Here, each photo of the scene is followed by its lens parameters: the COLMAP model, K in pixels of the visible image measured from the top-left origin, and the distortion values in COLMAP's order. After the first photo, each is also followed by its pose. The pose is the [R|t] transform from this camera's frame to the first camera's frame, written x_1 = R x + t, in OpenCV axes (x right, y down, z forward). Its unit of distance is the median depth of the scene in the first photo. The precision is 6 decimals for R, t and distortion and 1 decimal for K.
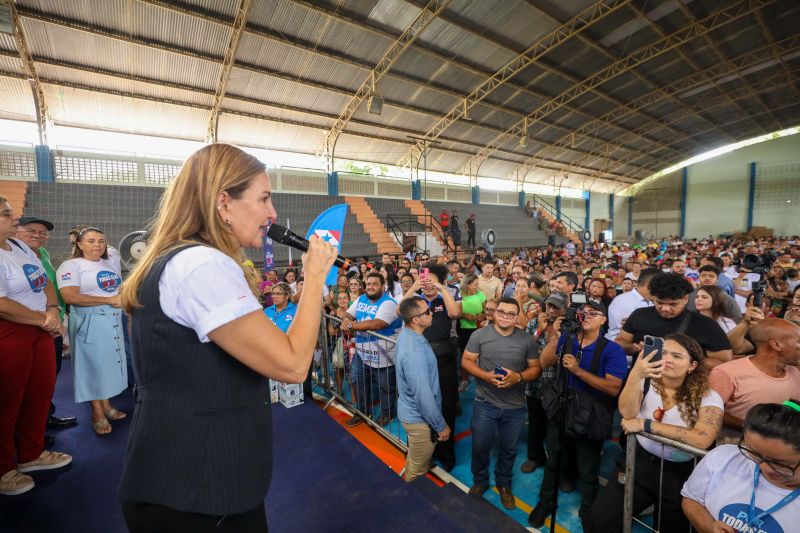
lens RADIAL K [[365.7, 0, 394.6], [0, 365.7, 265.6], [0, 0, 1]] dist [-0.035839, 0.010120]
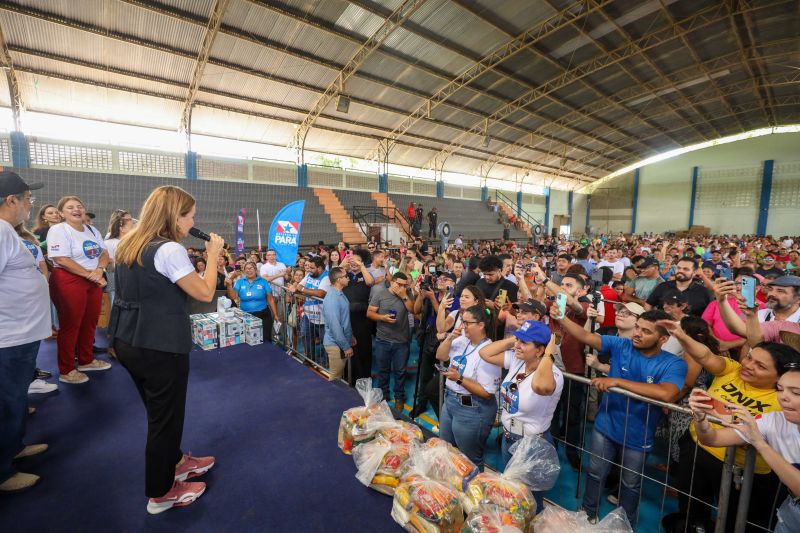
lens RADIAL K [[365.7, 0, 394.8], [0, 365.7, 266.0], [0, 0, 1]] dist [-0.035839, 0.010120]
pose [[0.997428, 0.016149, 0.069829, 0.025063], [-0.018098, 0.999462, 0.027362, 0.003578], [-0.069350, -0.028555, 0.997184, -0.070242]]
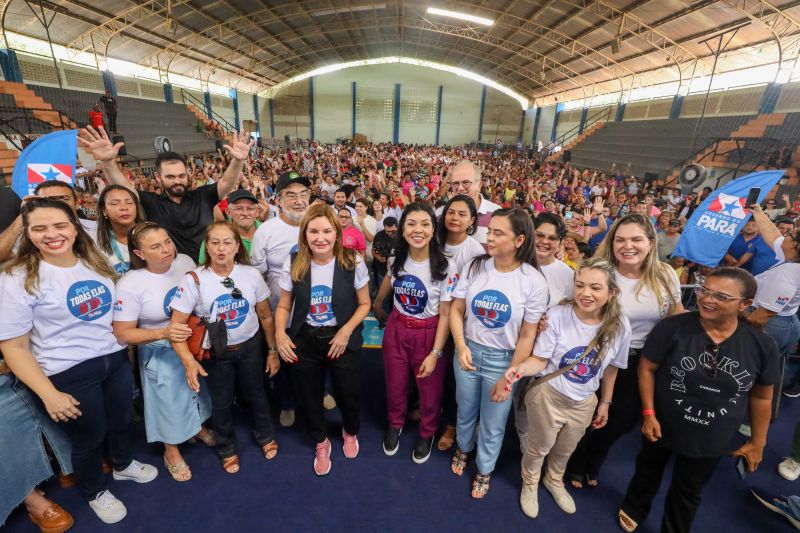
lens RADIAL K [[365.7, 0, 399.6], [0, 365.7, 263.8], [0, 0, 1]] dist [-0.035839, 0.010120]
pose [[0.604456, -0.230268, 0.762634, -0.097971], [0.017372, 0.960897, 0.276362, -0.024696], [-0.796449, -0.153800, 0.584820, -0.016067]]
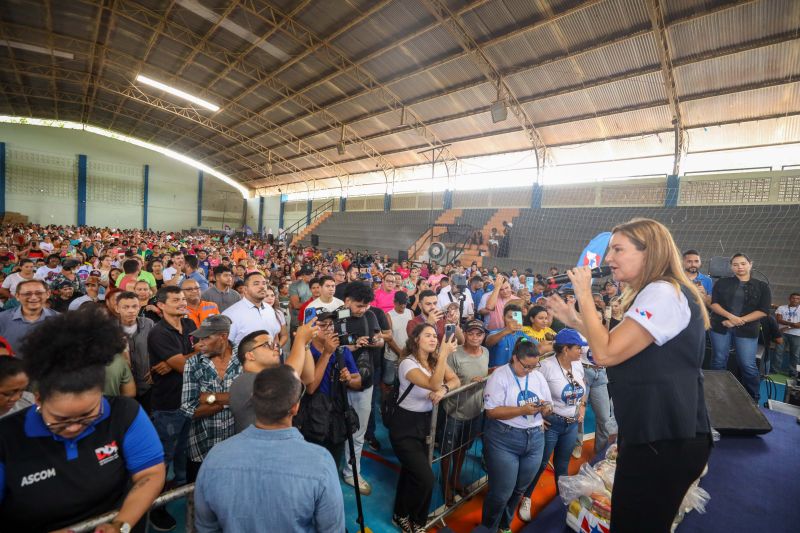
lens RADIAL K [[365.7, 0, 400.8], [0, 365.7, 265.3], [0, 0, 1]] dist [-0.035839, 0.010120]
pose [[-0.097223, -0.058840, 0.993522, -0.056452], [0.018724, 0.997966, 0.060935, -0.011387], [-0.995086, 0.024528, -0.095924, 0.108055]]
